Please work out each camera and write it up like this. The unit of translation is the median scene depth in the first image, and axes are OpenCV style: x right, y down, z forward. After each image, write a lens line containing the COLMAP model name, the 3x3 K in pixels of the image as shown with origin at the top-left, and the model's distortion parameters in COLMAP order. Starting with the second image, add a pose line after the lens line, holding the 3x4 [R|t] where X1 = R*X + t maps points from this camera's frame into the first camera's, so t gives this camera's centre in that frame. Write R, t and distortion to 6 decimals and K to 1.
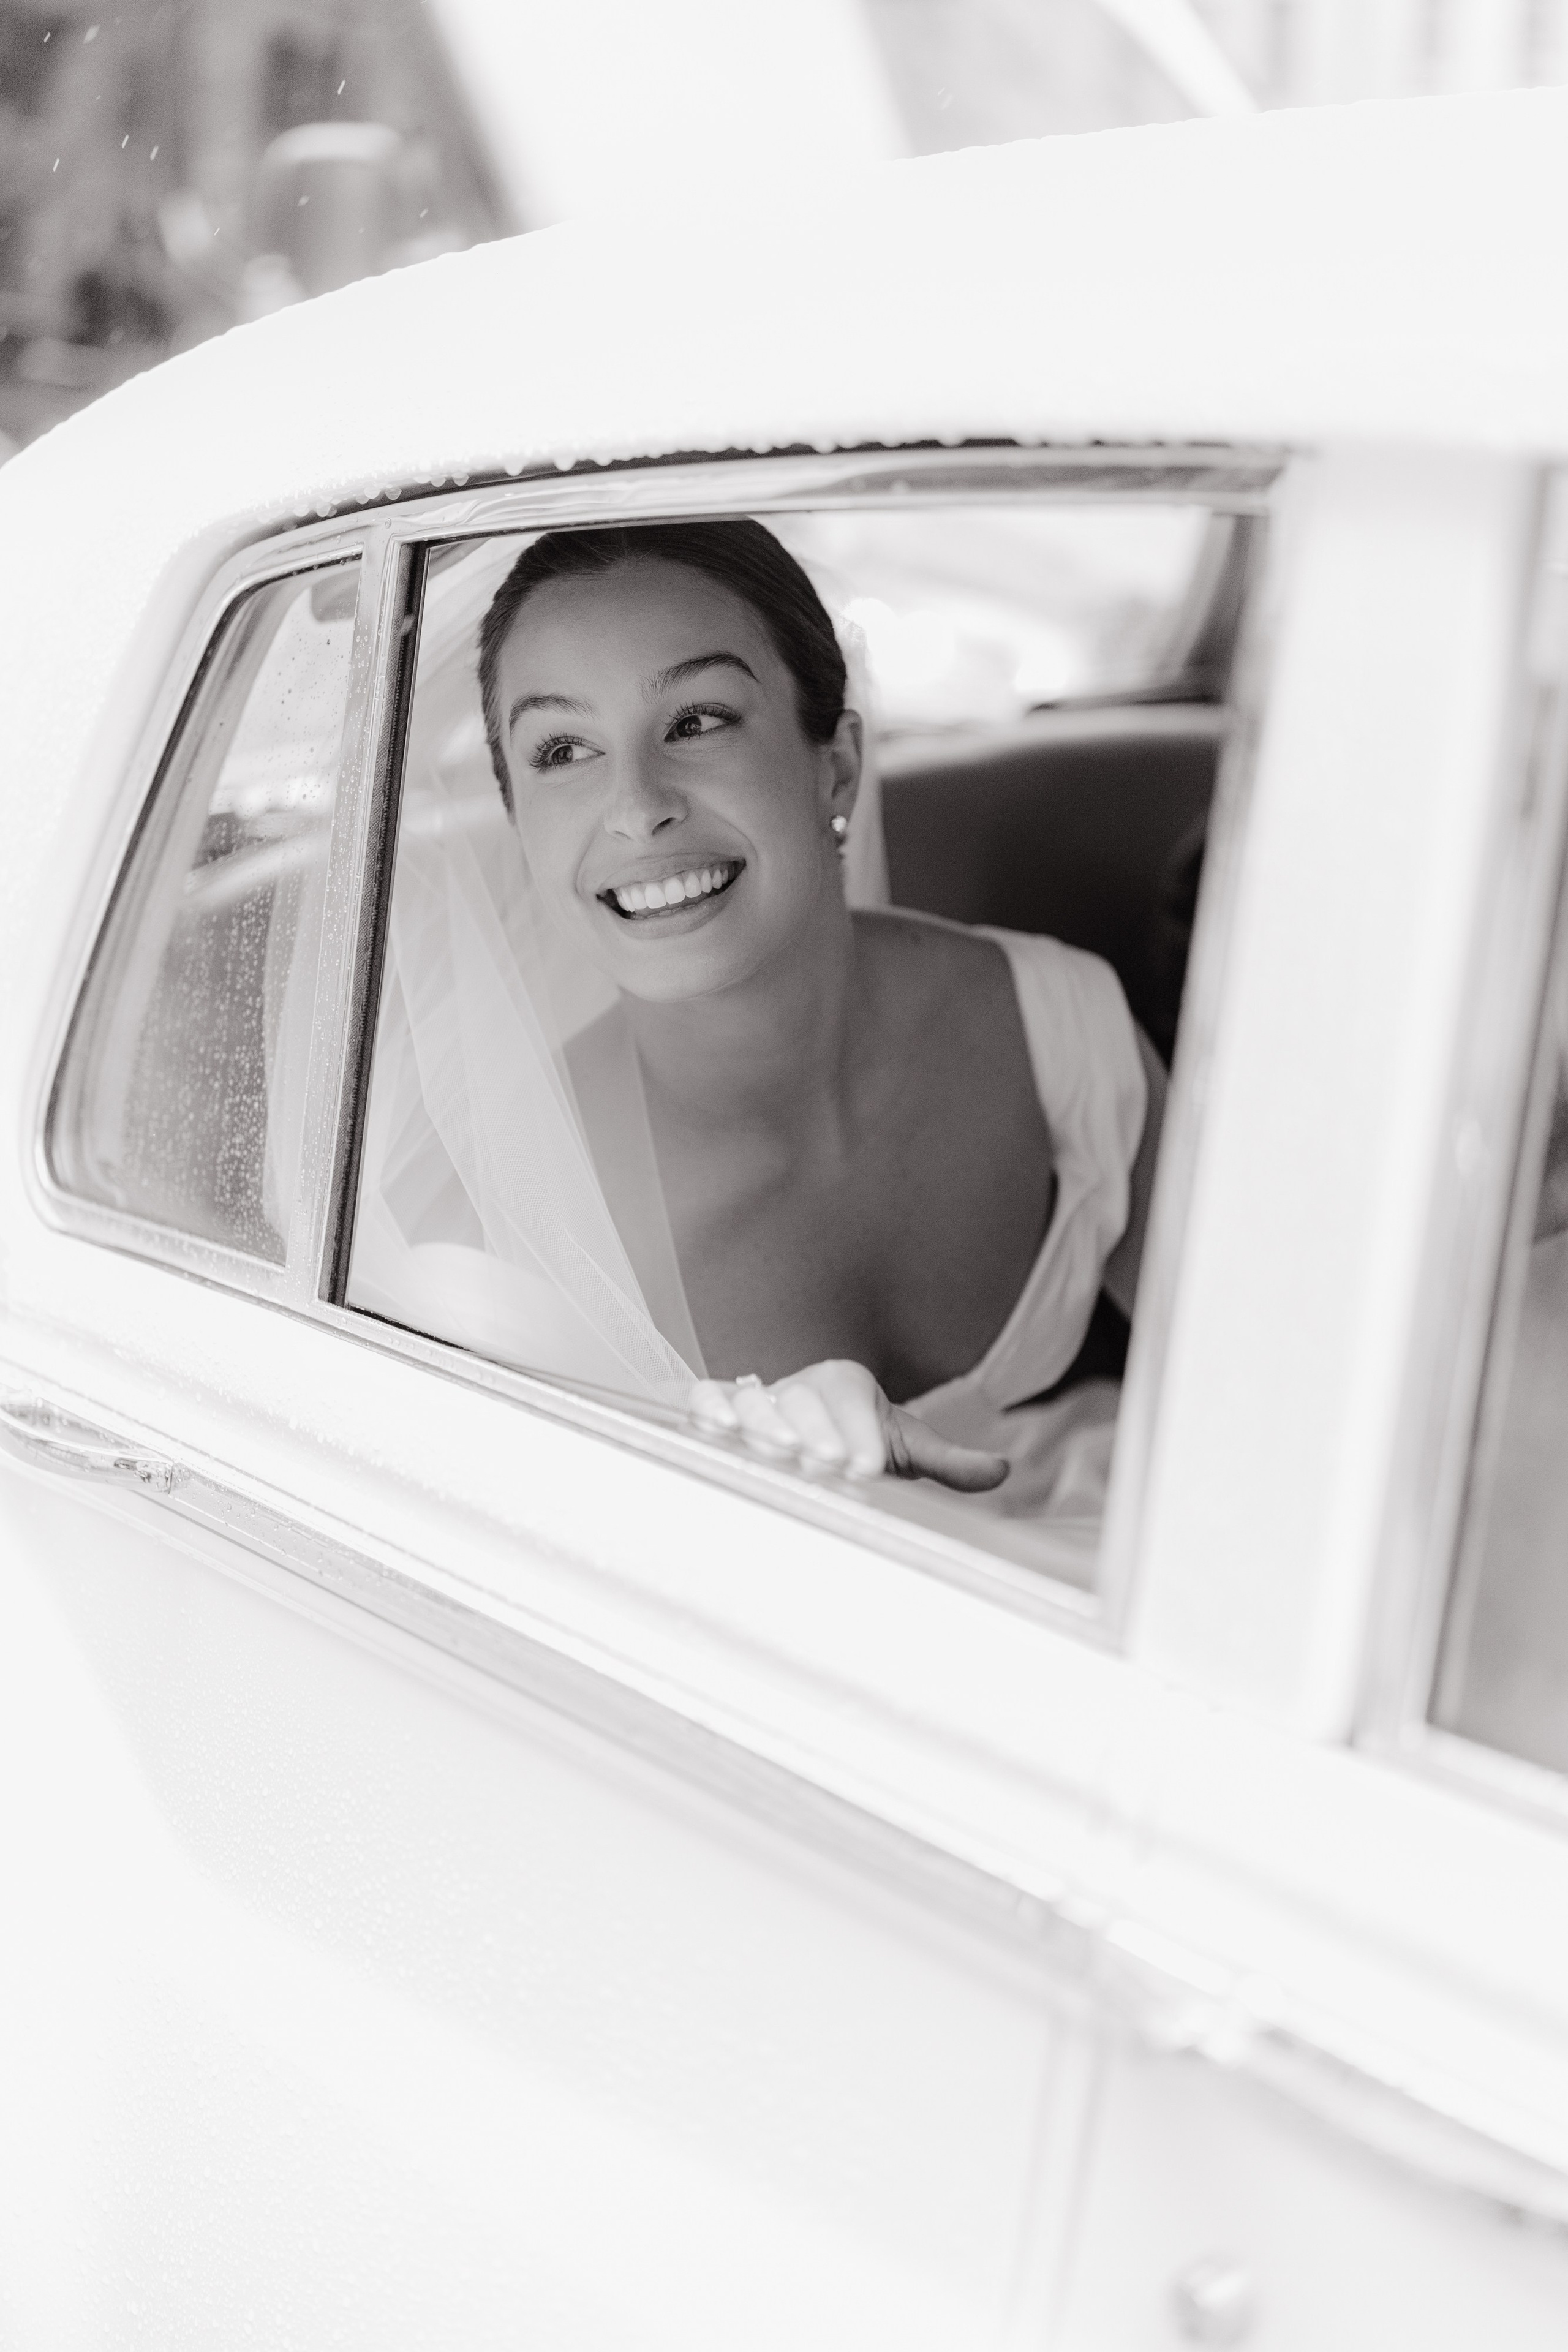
lens RADIAL K [[3217.3, 0, 748.4], [0, 3217.3, 1207.3], [0, 0, 1]] dist [-0.006905, 0.000000]
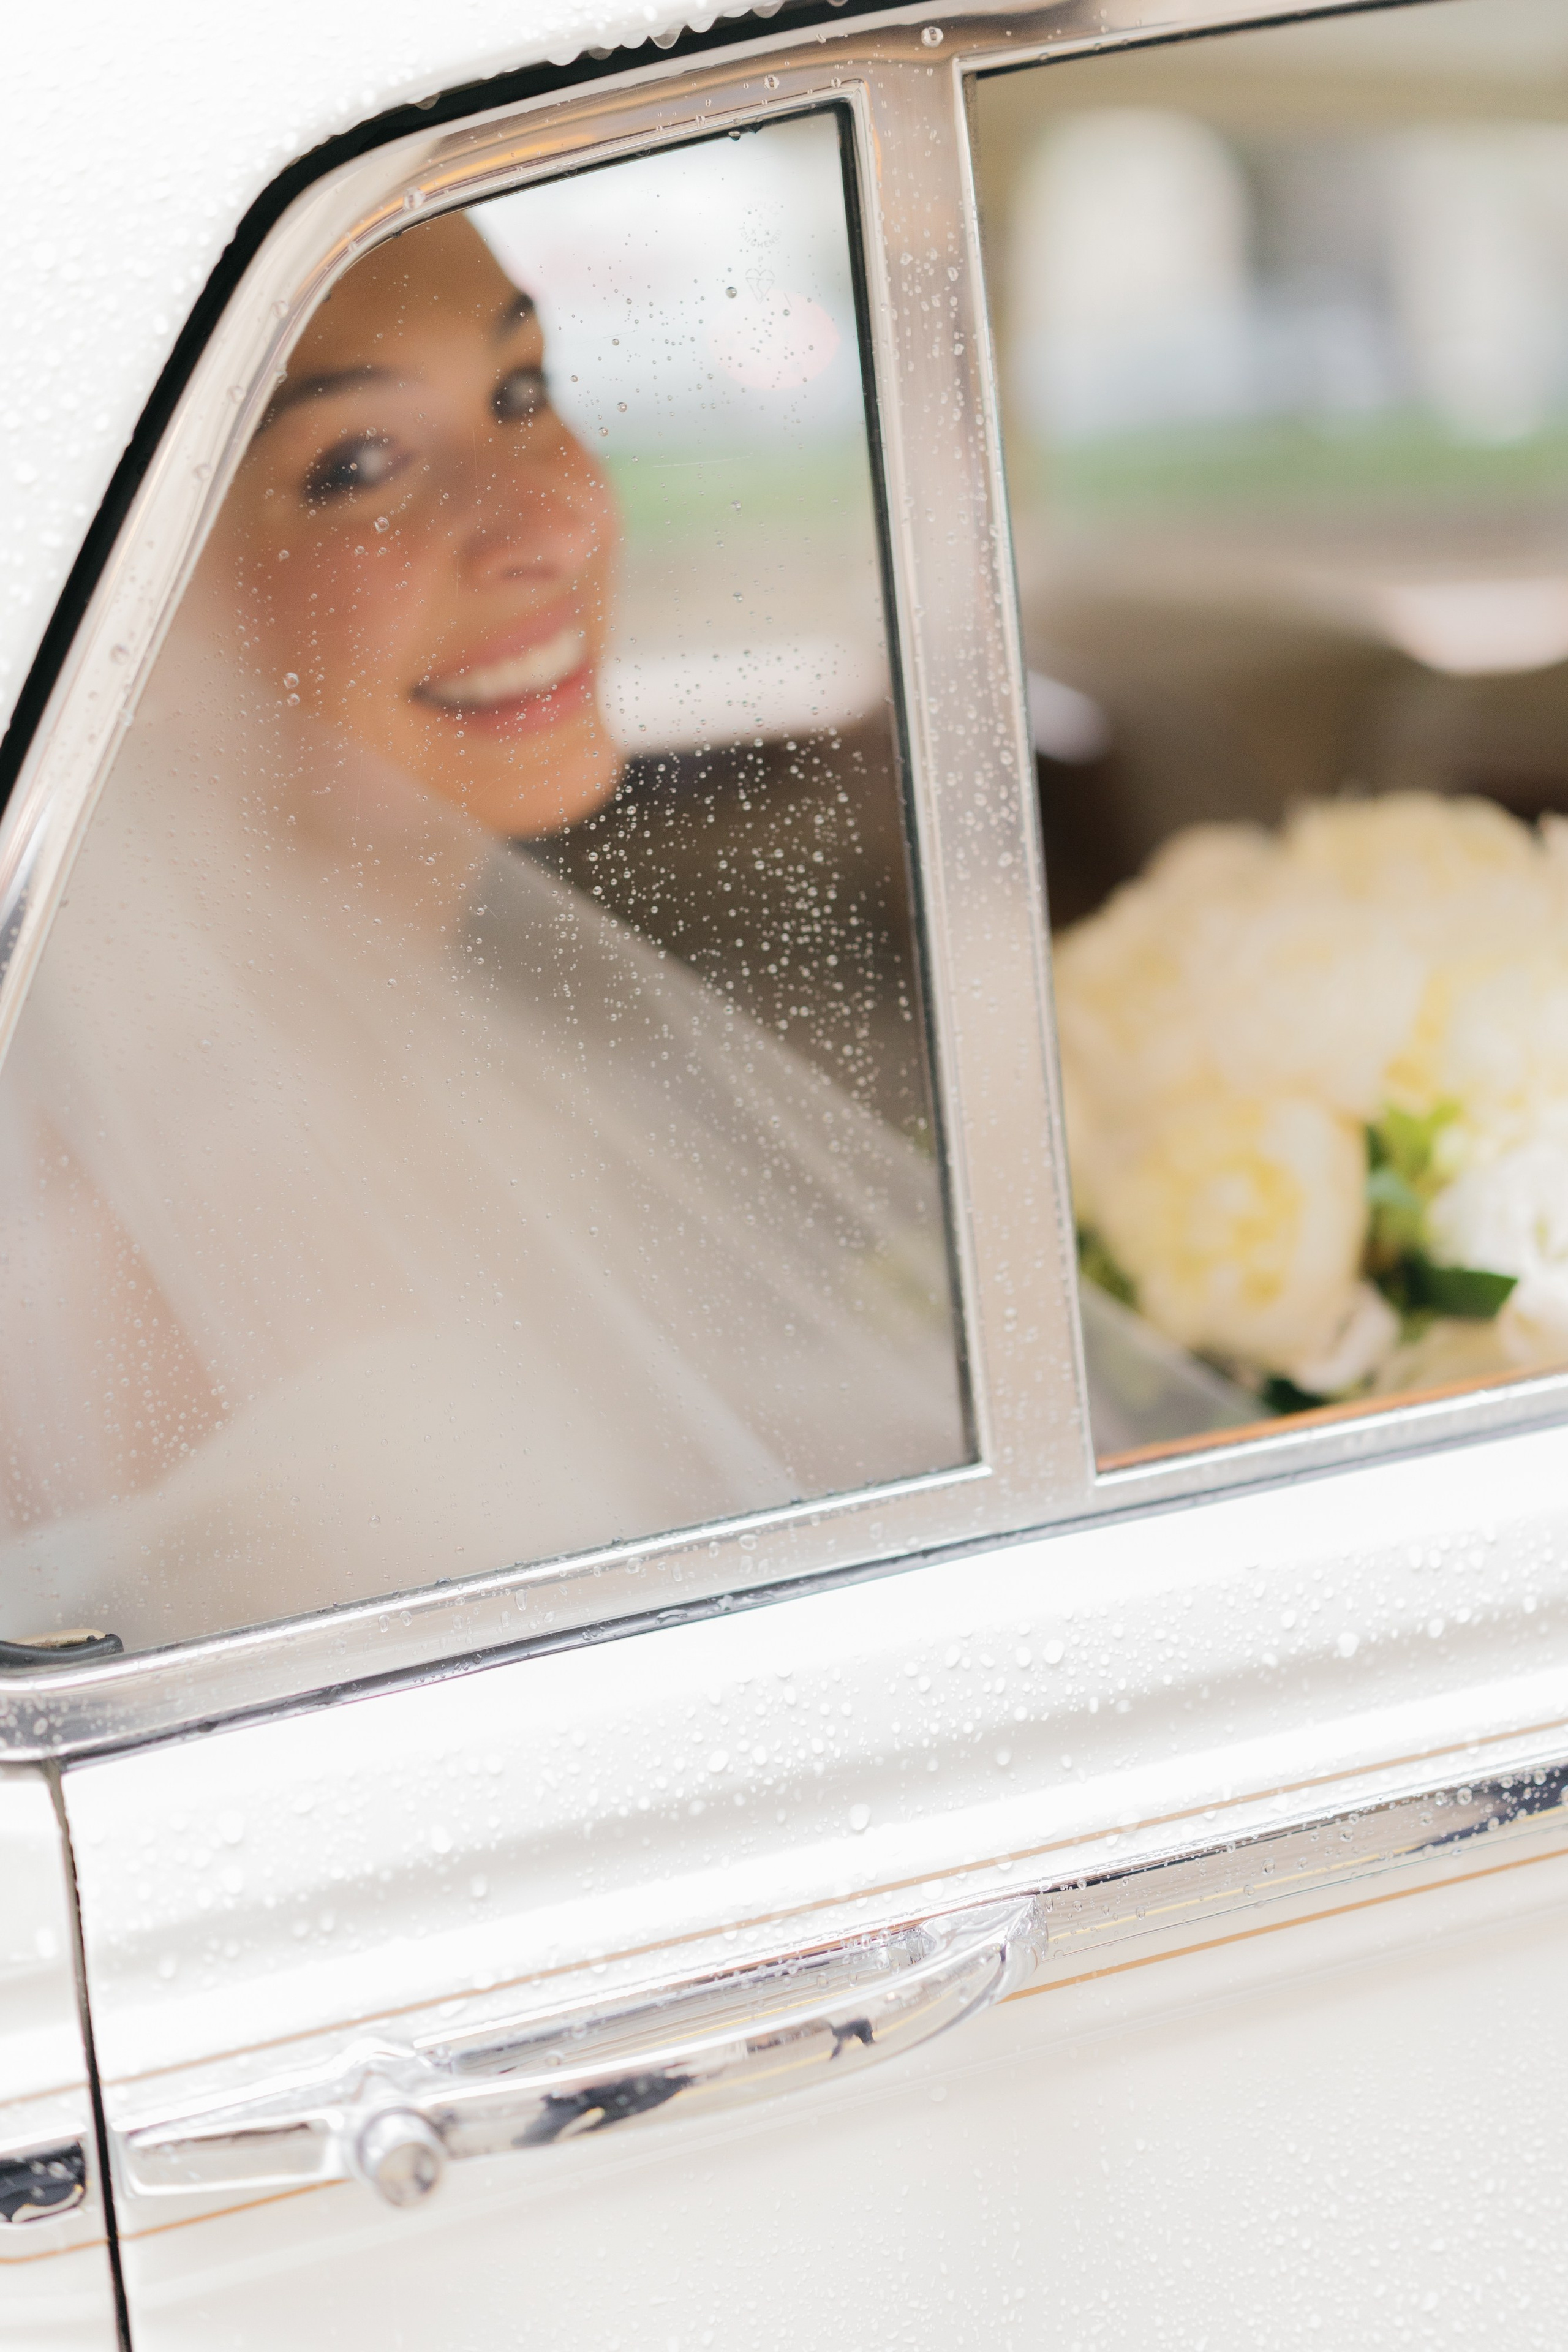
lens RADIAL K [[3217.3, 0, 781.5], [0, 3217.3, 1181.1], [0, 0, 1]] dist [-0.006905, 0.000000]
pose [[0.344892, -0.254156, 0.903579, -0.634003], [0.311295, 0.939134, 0.145337, -0.114331], [-0.885520, 0.231154, 0.403017, 0.820797]]
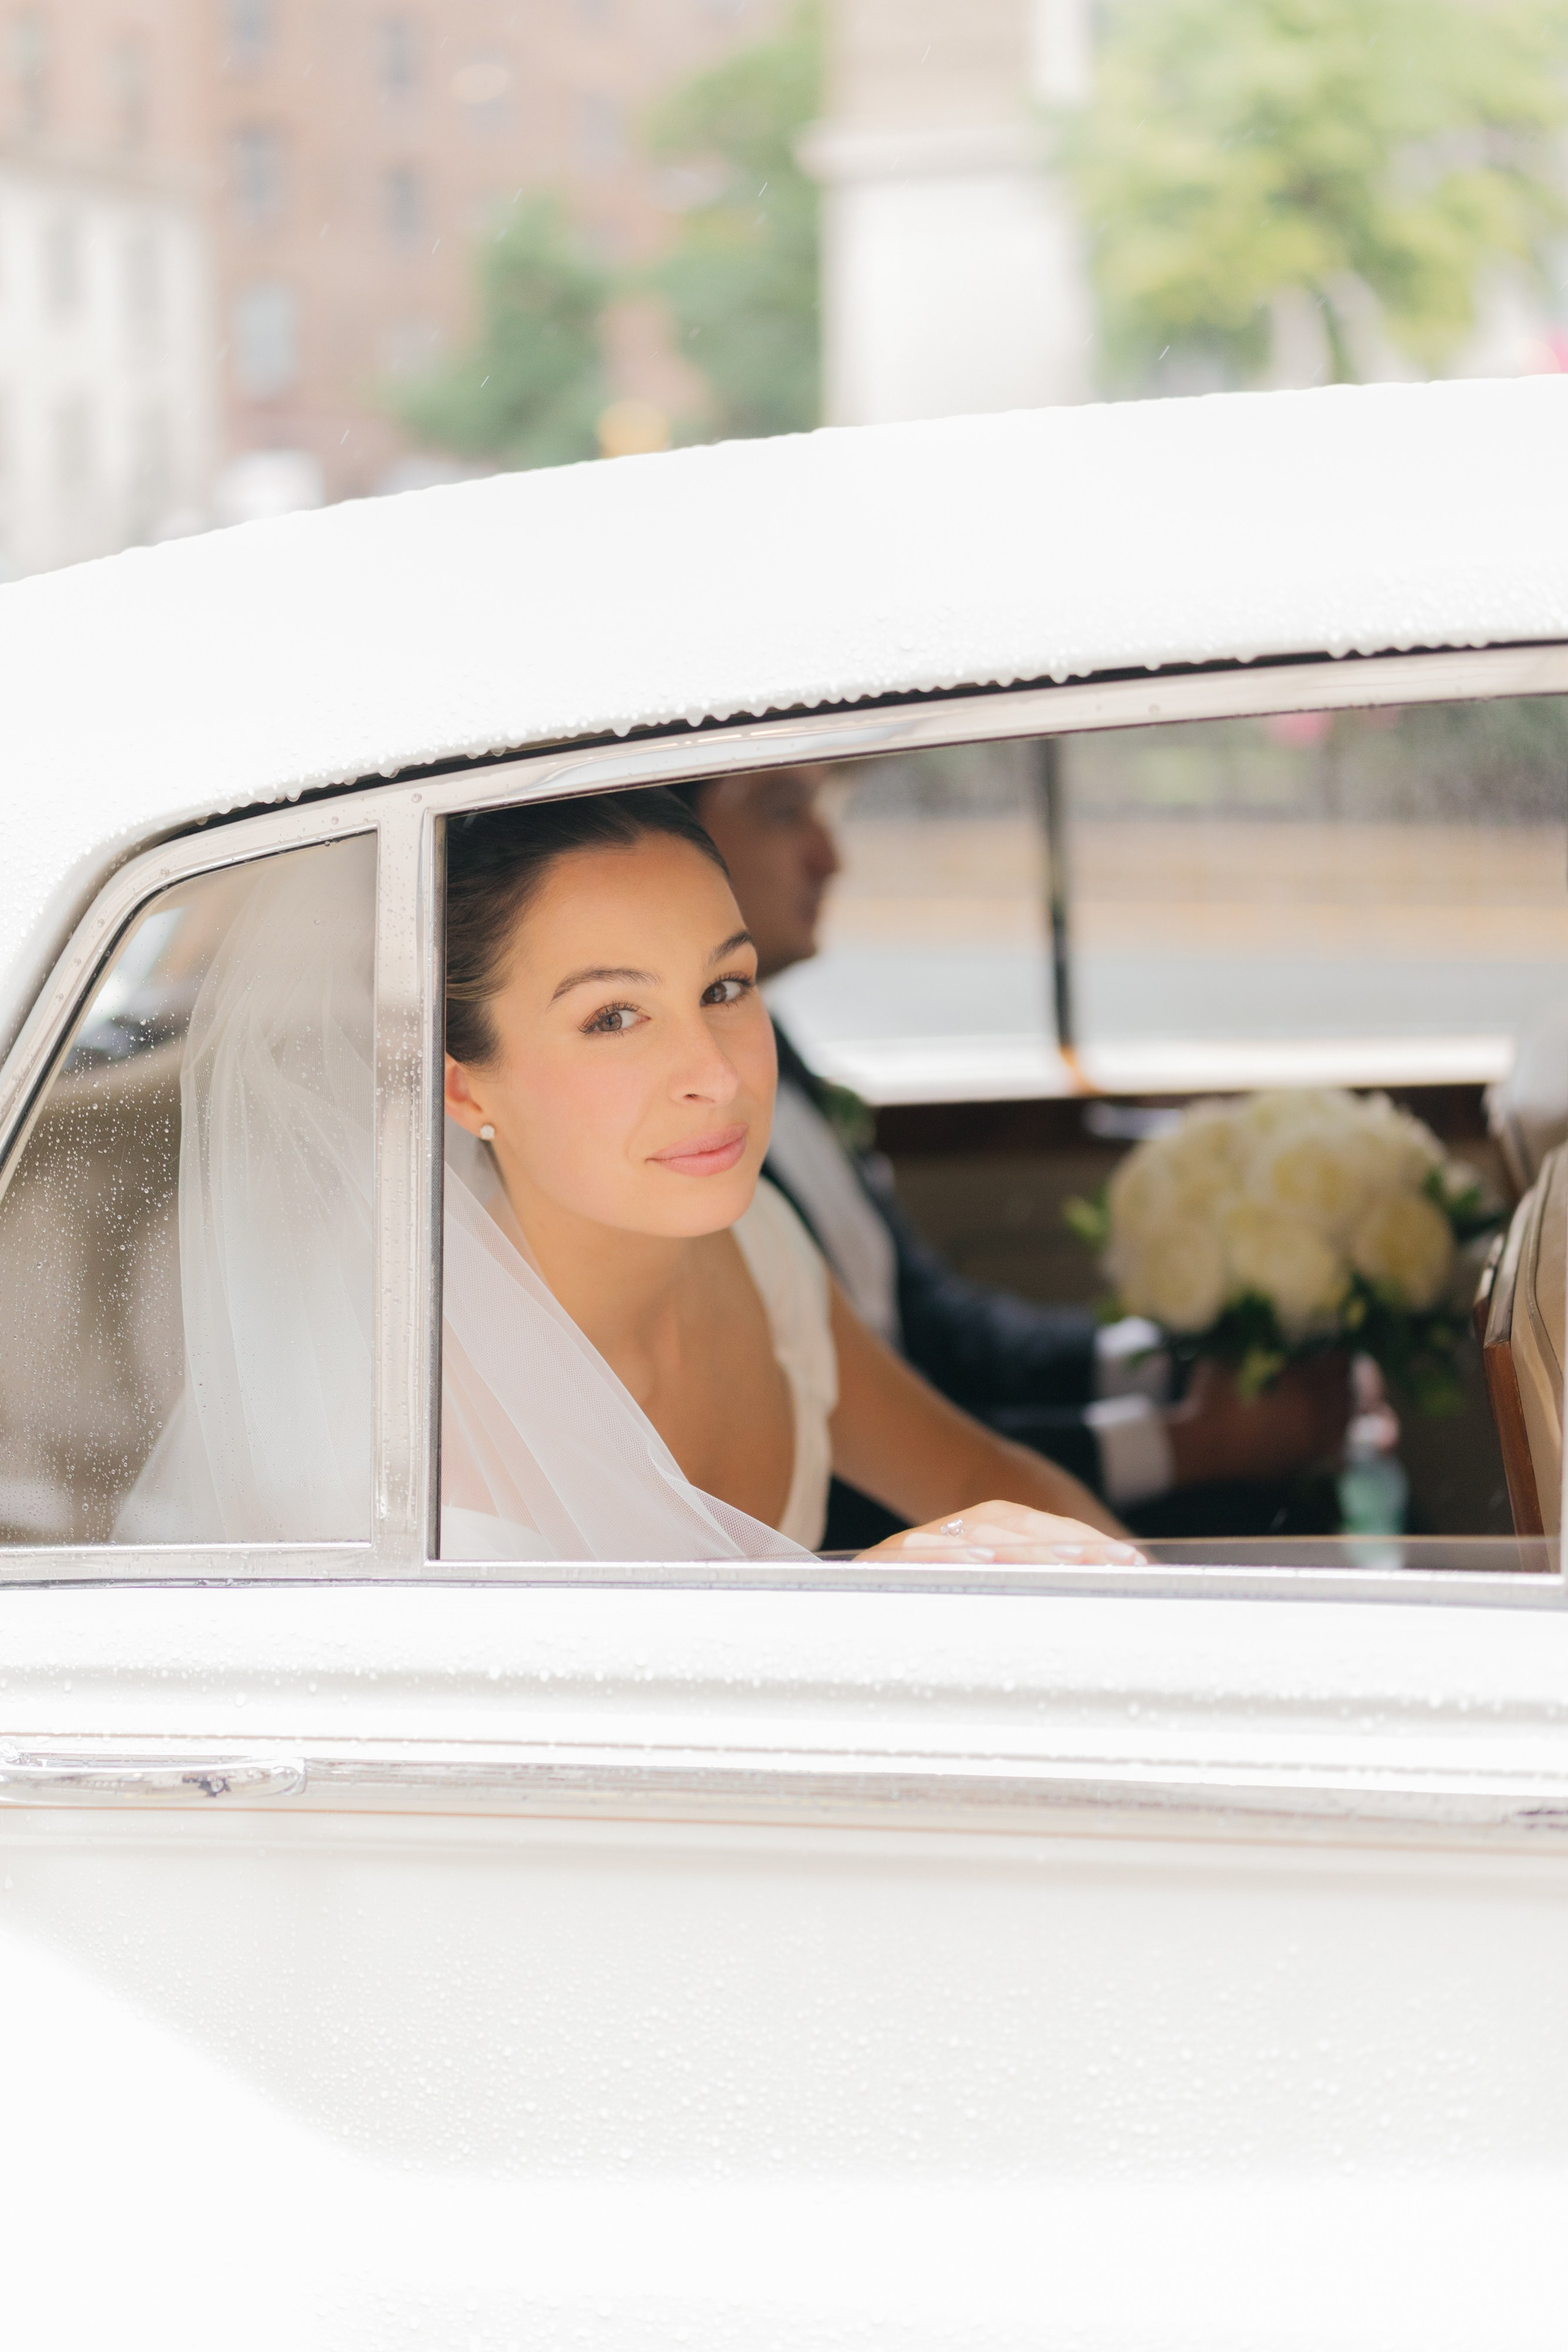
lens RADIAL K [[3217.3, 0, 741.4], [0, 3217.3, 1237.7], [0, 0, 1]] dist [-0.006905, 0.000000]
pose [[0.819618, -0.137926, 0.556061, -0.602039], [0.194324, 0.979979, -0.043353, -0.007530], [-0.538948, 0.143589, 0.830010, 0.098340]]
